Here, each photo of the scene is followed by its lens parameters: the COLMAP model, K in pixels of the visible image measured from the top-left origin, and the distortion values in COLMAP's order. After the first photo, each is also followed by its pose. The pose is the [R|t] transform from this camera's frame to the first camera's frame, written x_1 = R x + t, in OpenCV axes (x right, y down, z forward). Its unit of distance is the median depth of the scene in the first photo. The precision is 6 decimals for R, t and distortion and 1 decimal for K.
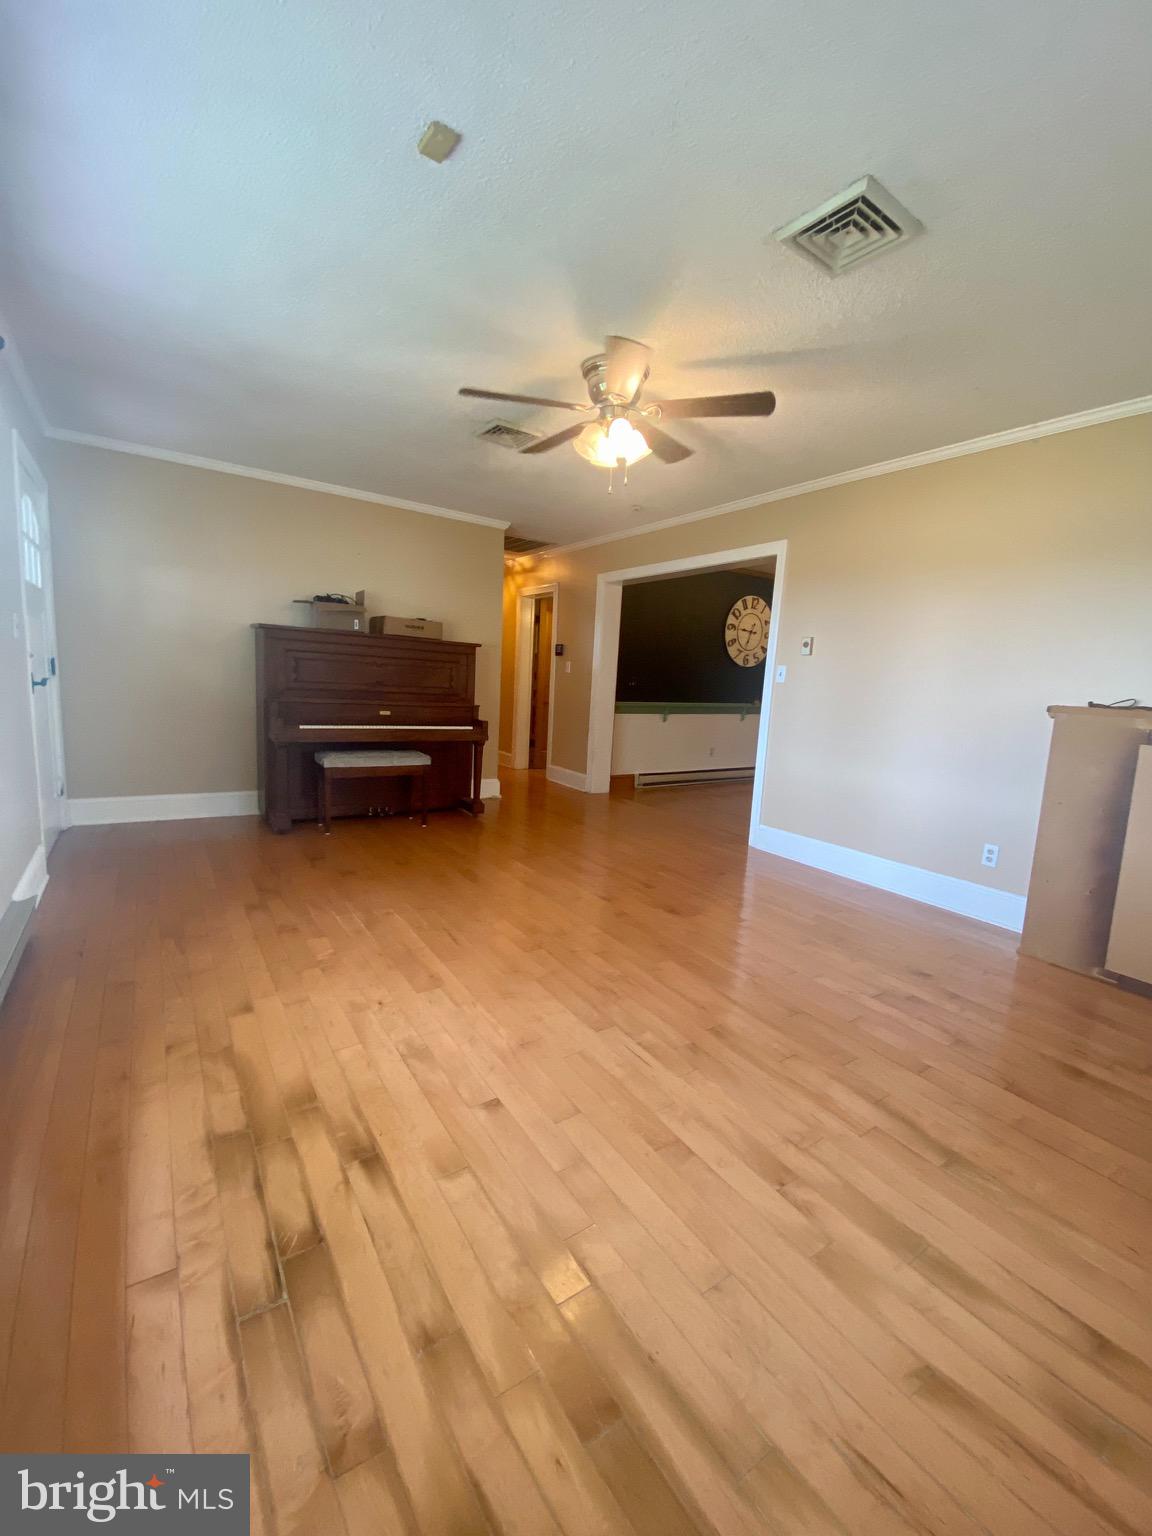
lens RADIAL K [[632.0, 0, 565.2], [0, 632.0, 758.0], [0, 0, 1]] dist [-0.001929, -0.003022]
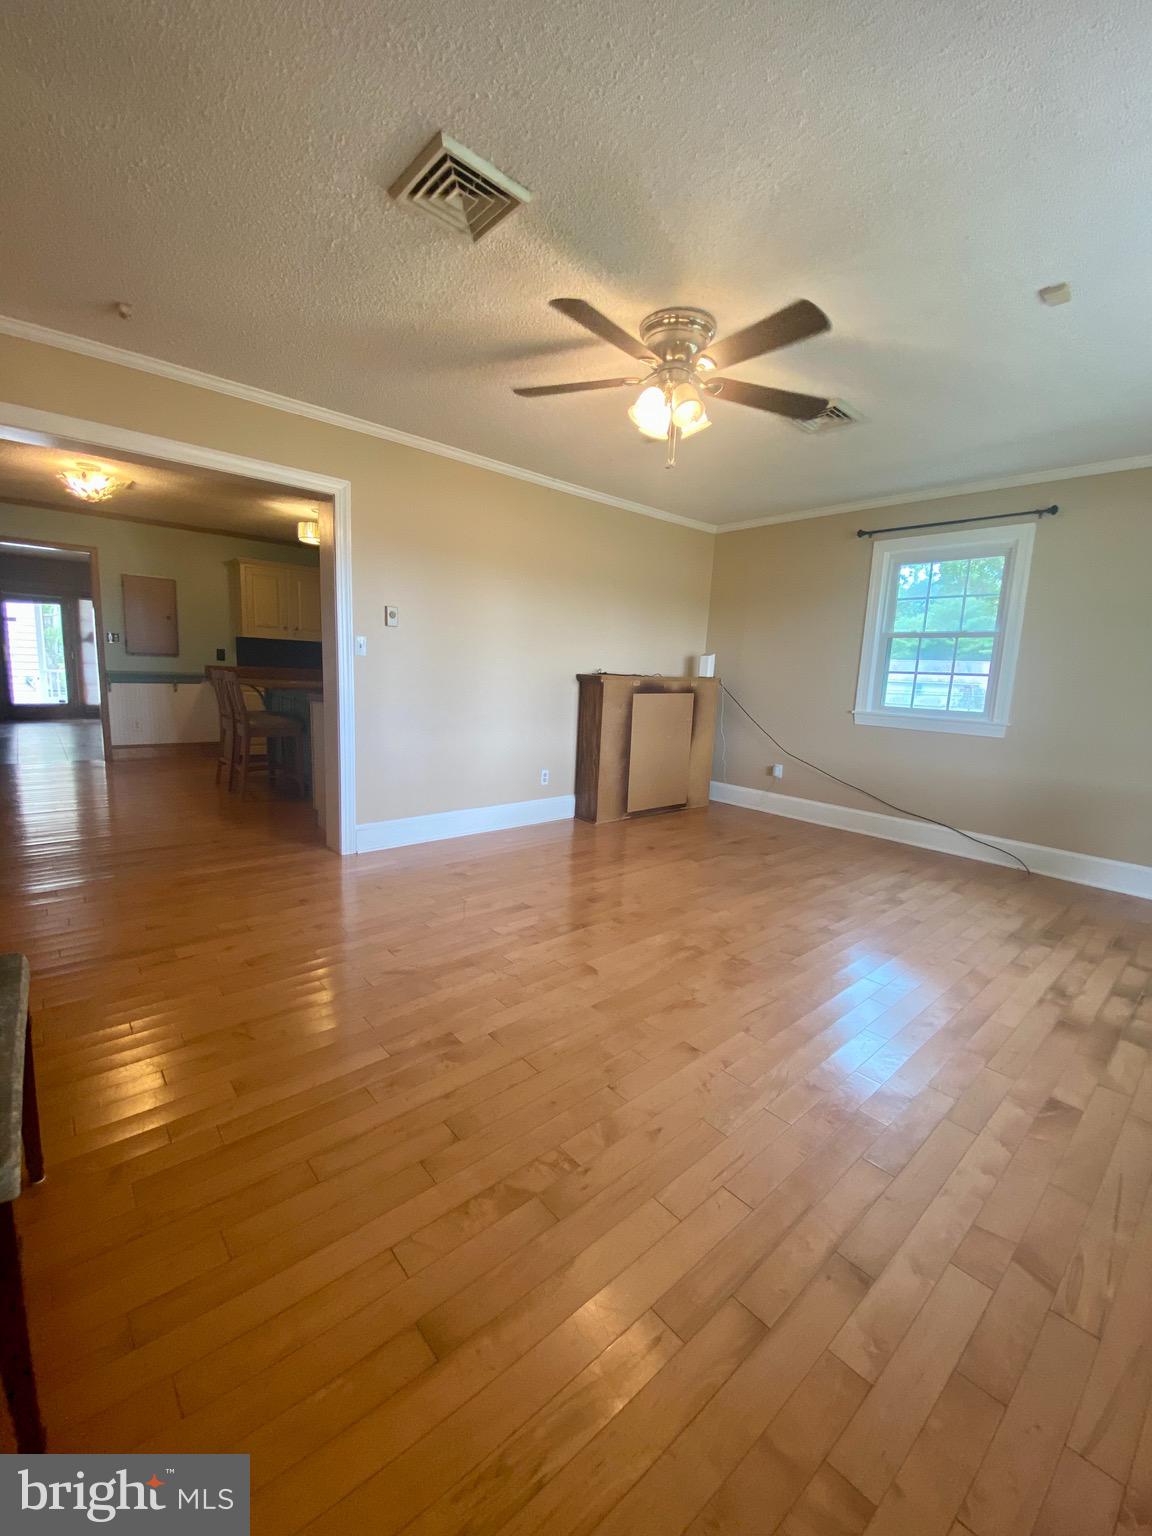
lens RADIAL K [[632.0, 0, 562.3], [0, 632.0, 771.3], [0, 0, 1]] dist [-0.001929, -0.003022]
pose [[-0.127149, -0.223807, 0.966304, -1.358167], [0.083833, 0.968300, 0.235301, -0.365046], [-0.988335, 0.110927, -0.104356, 2.004012]]
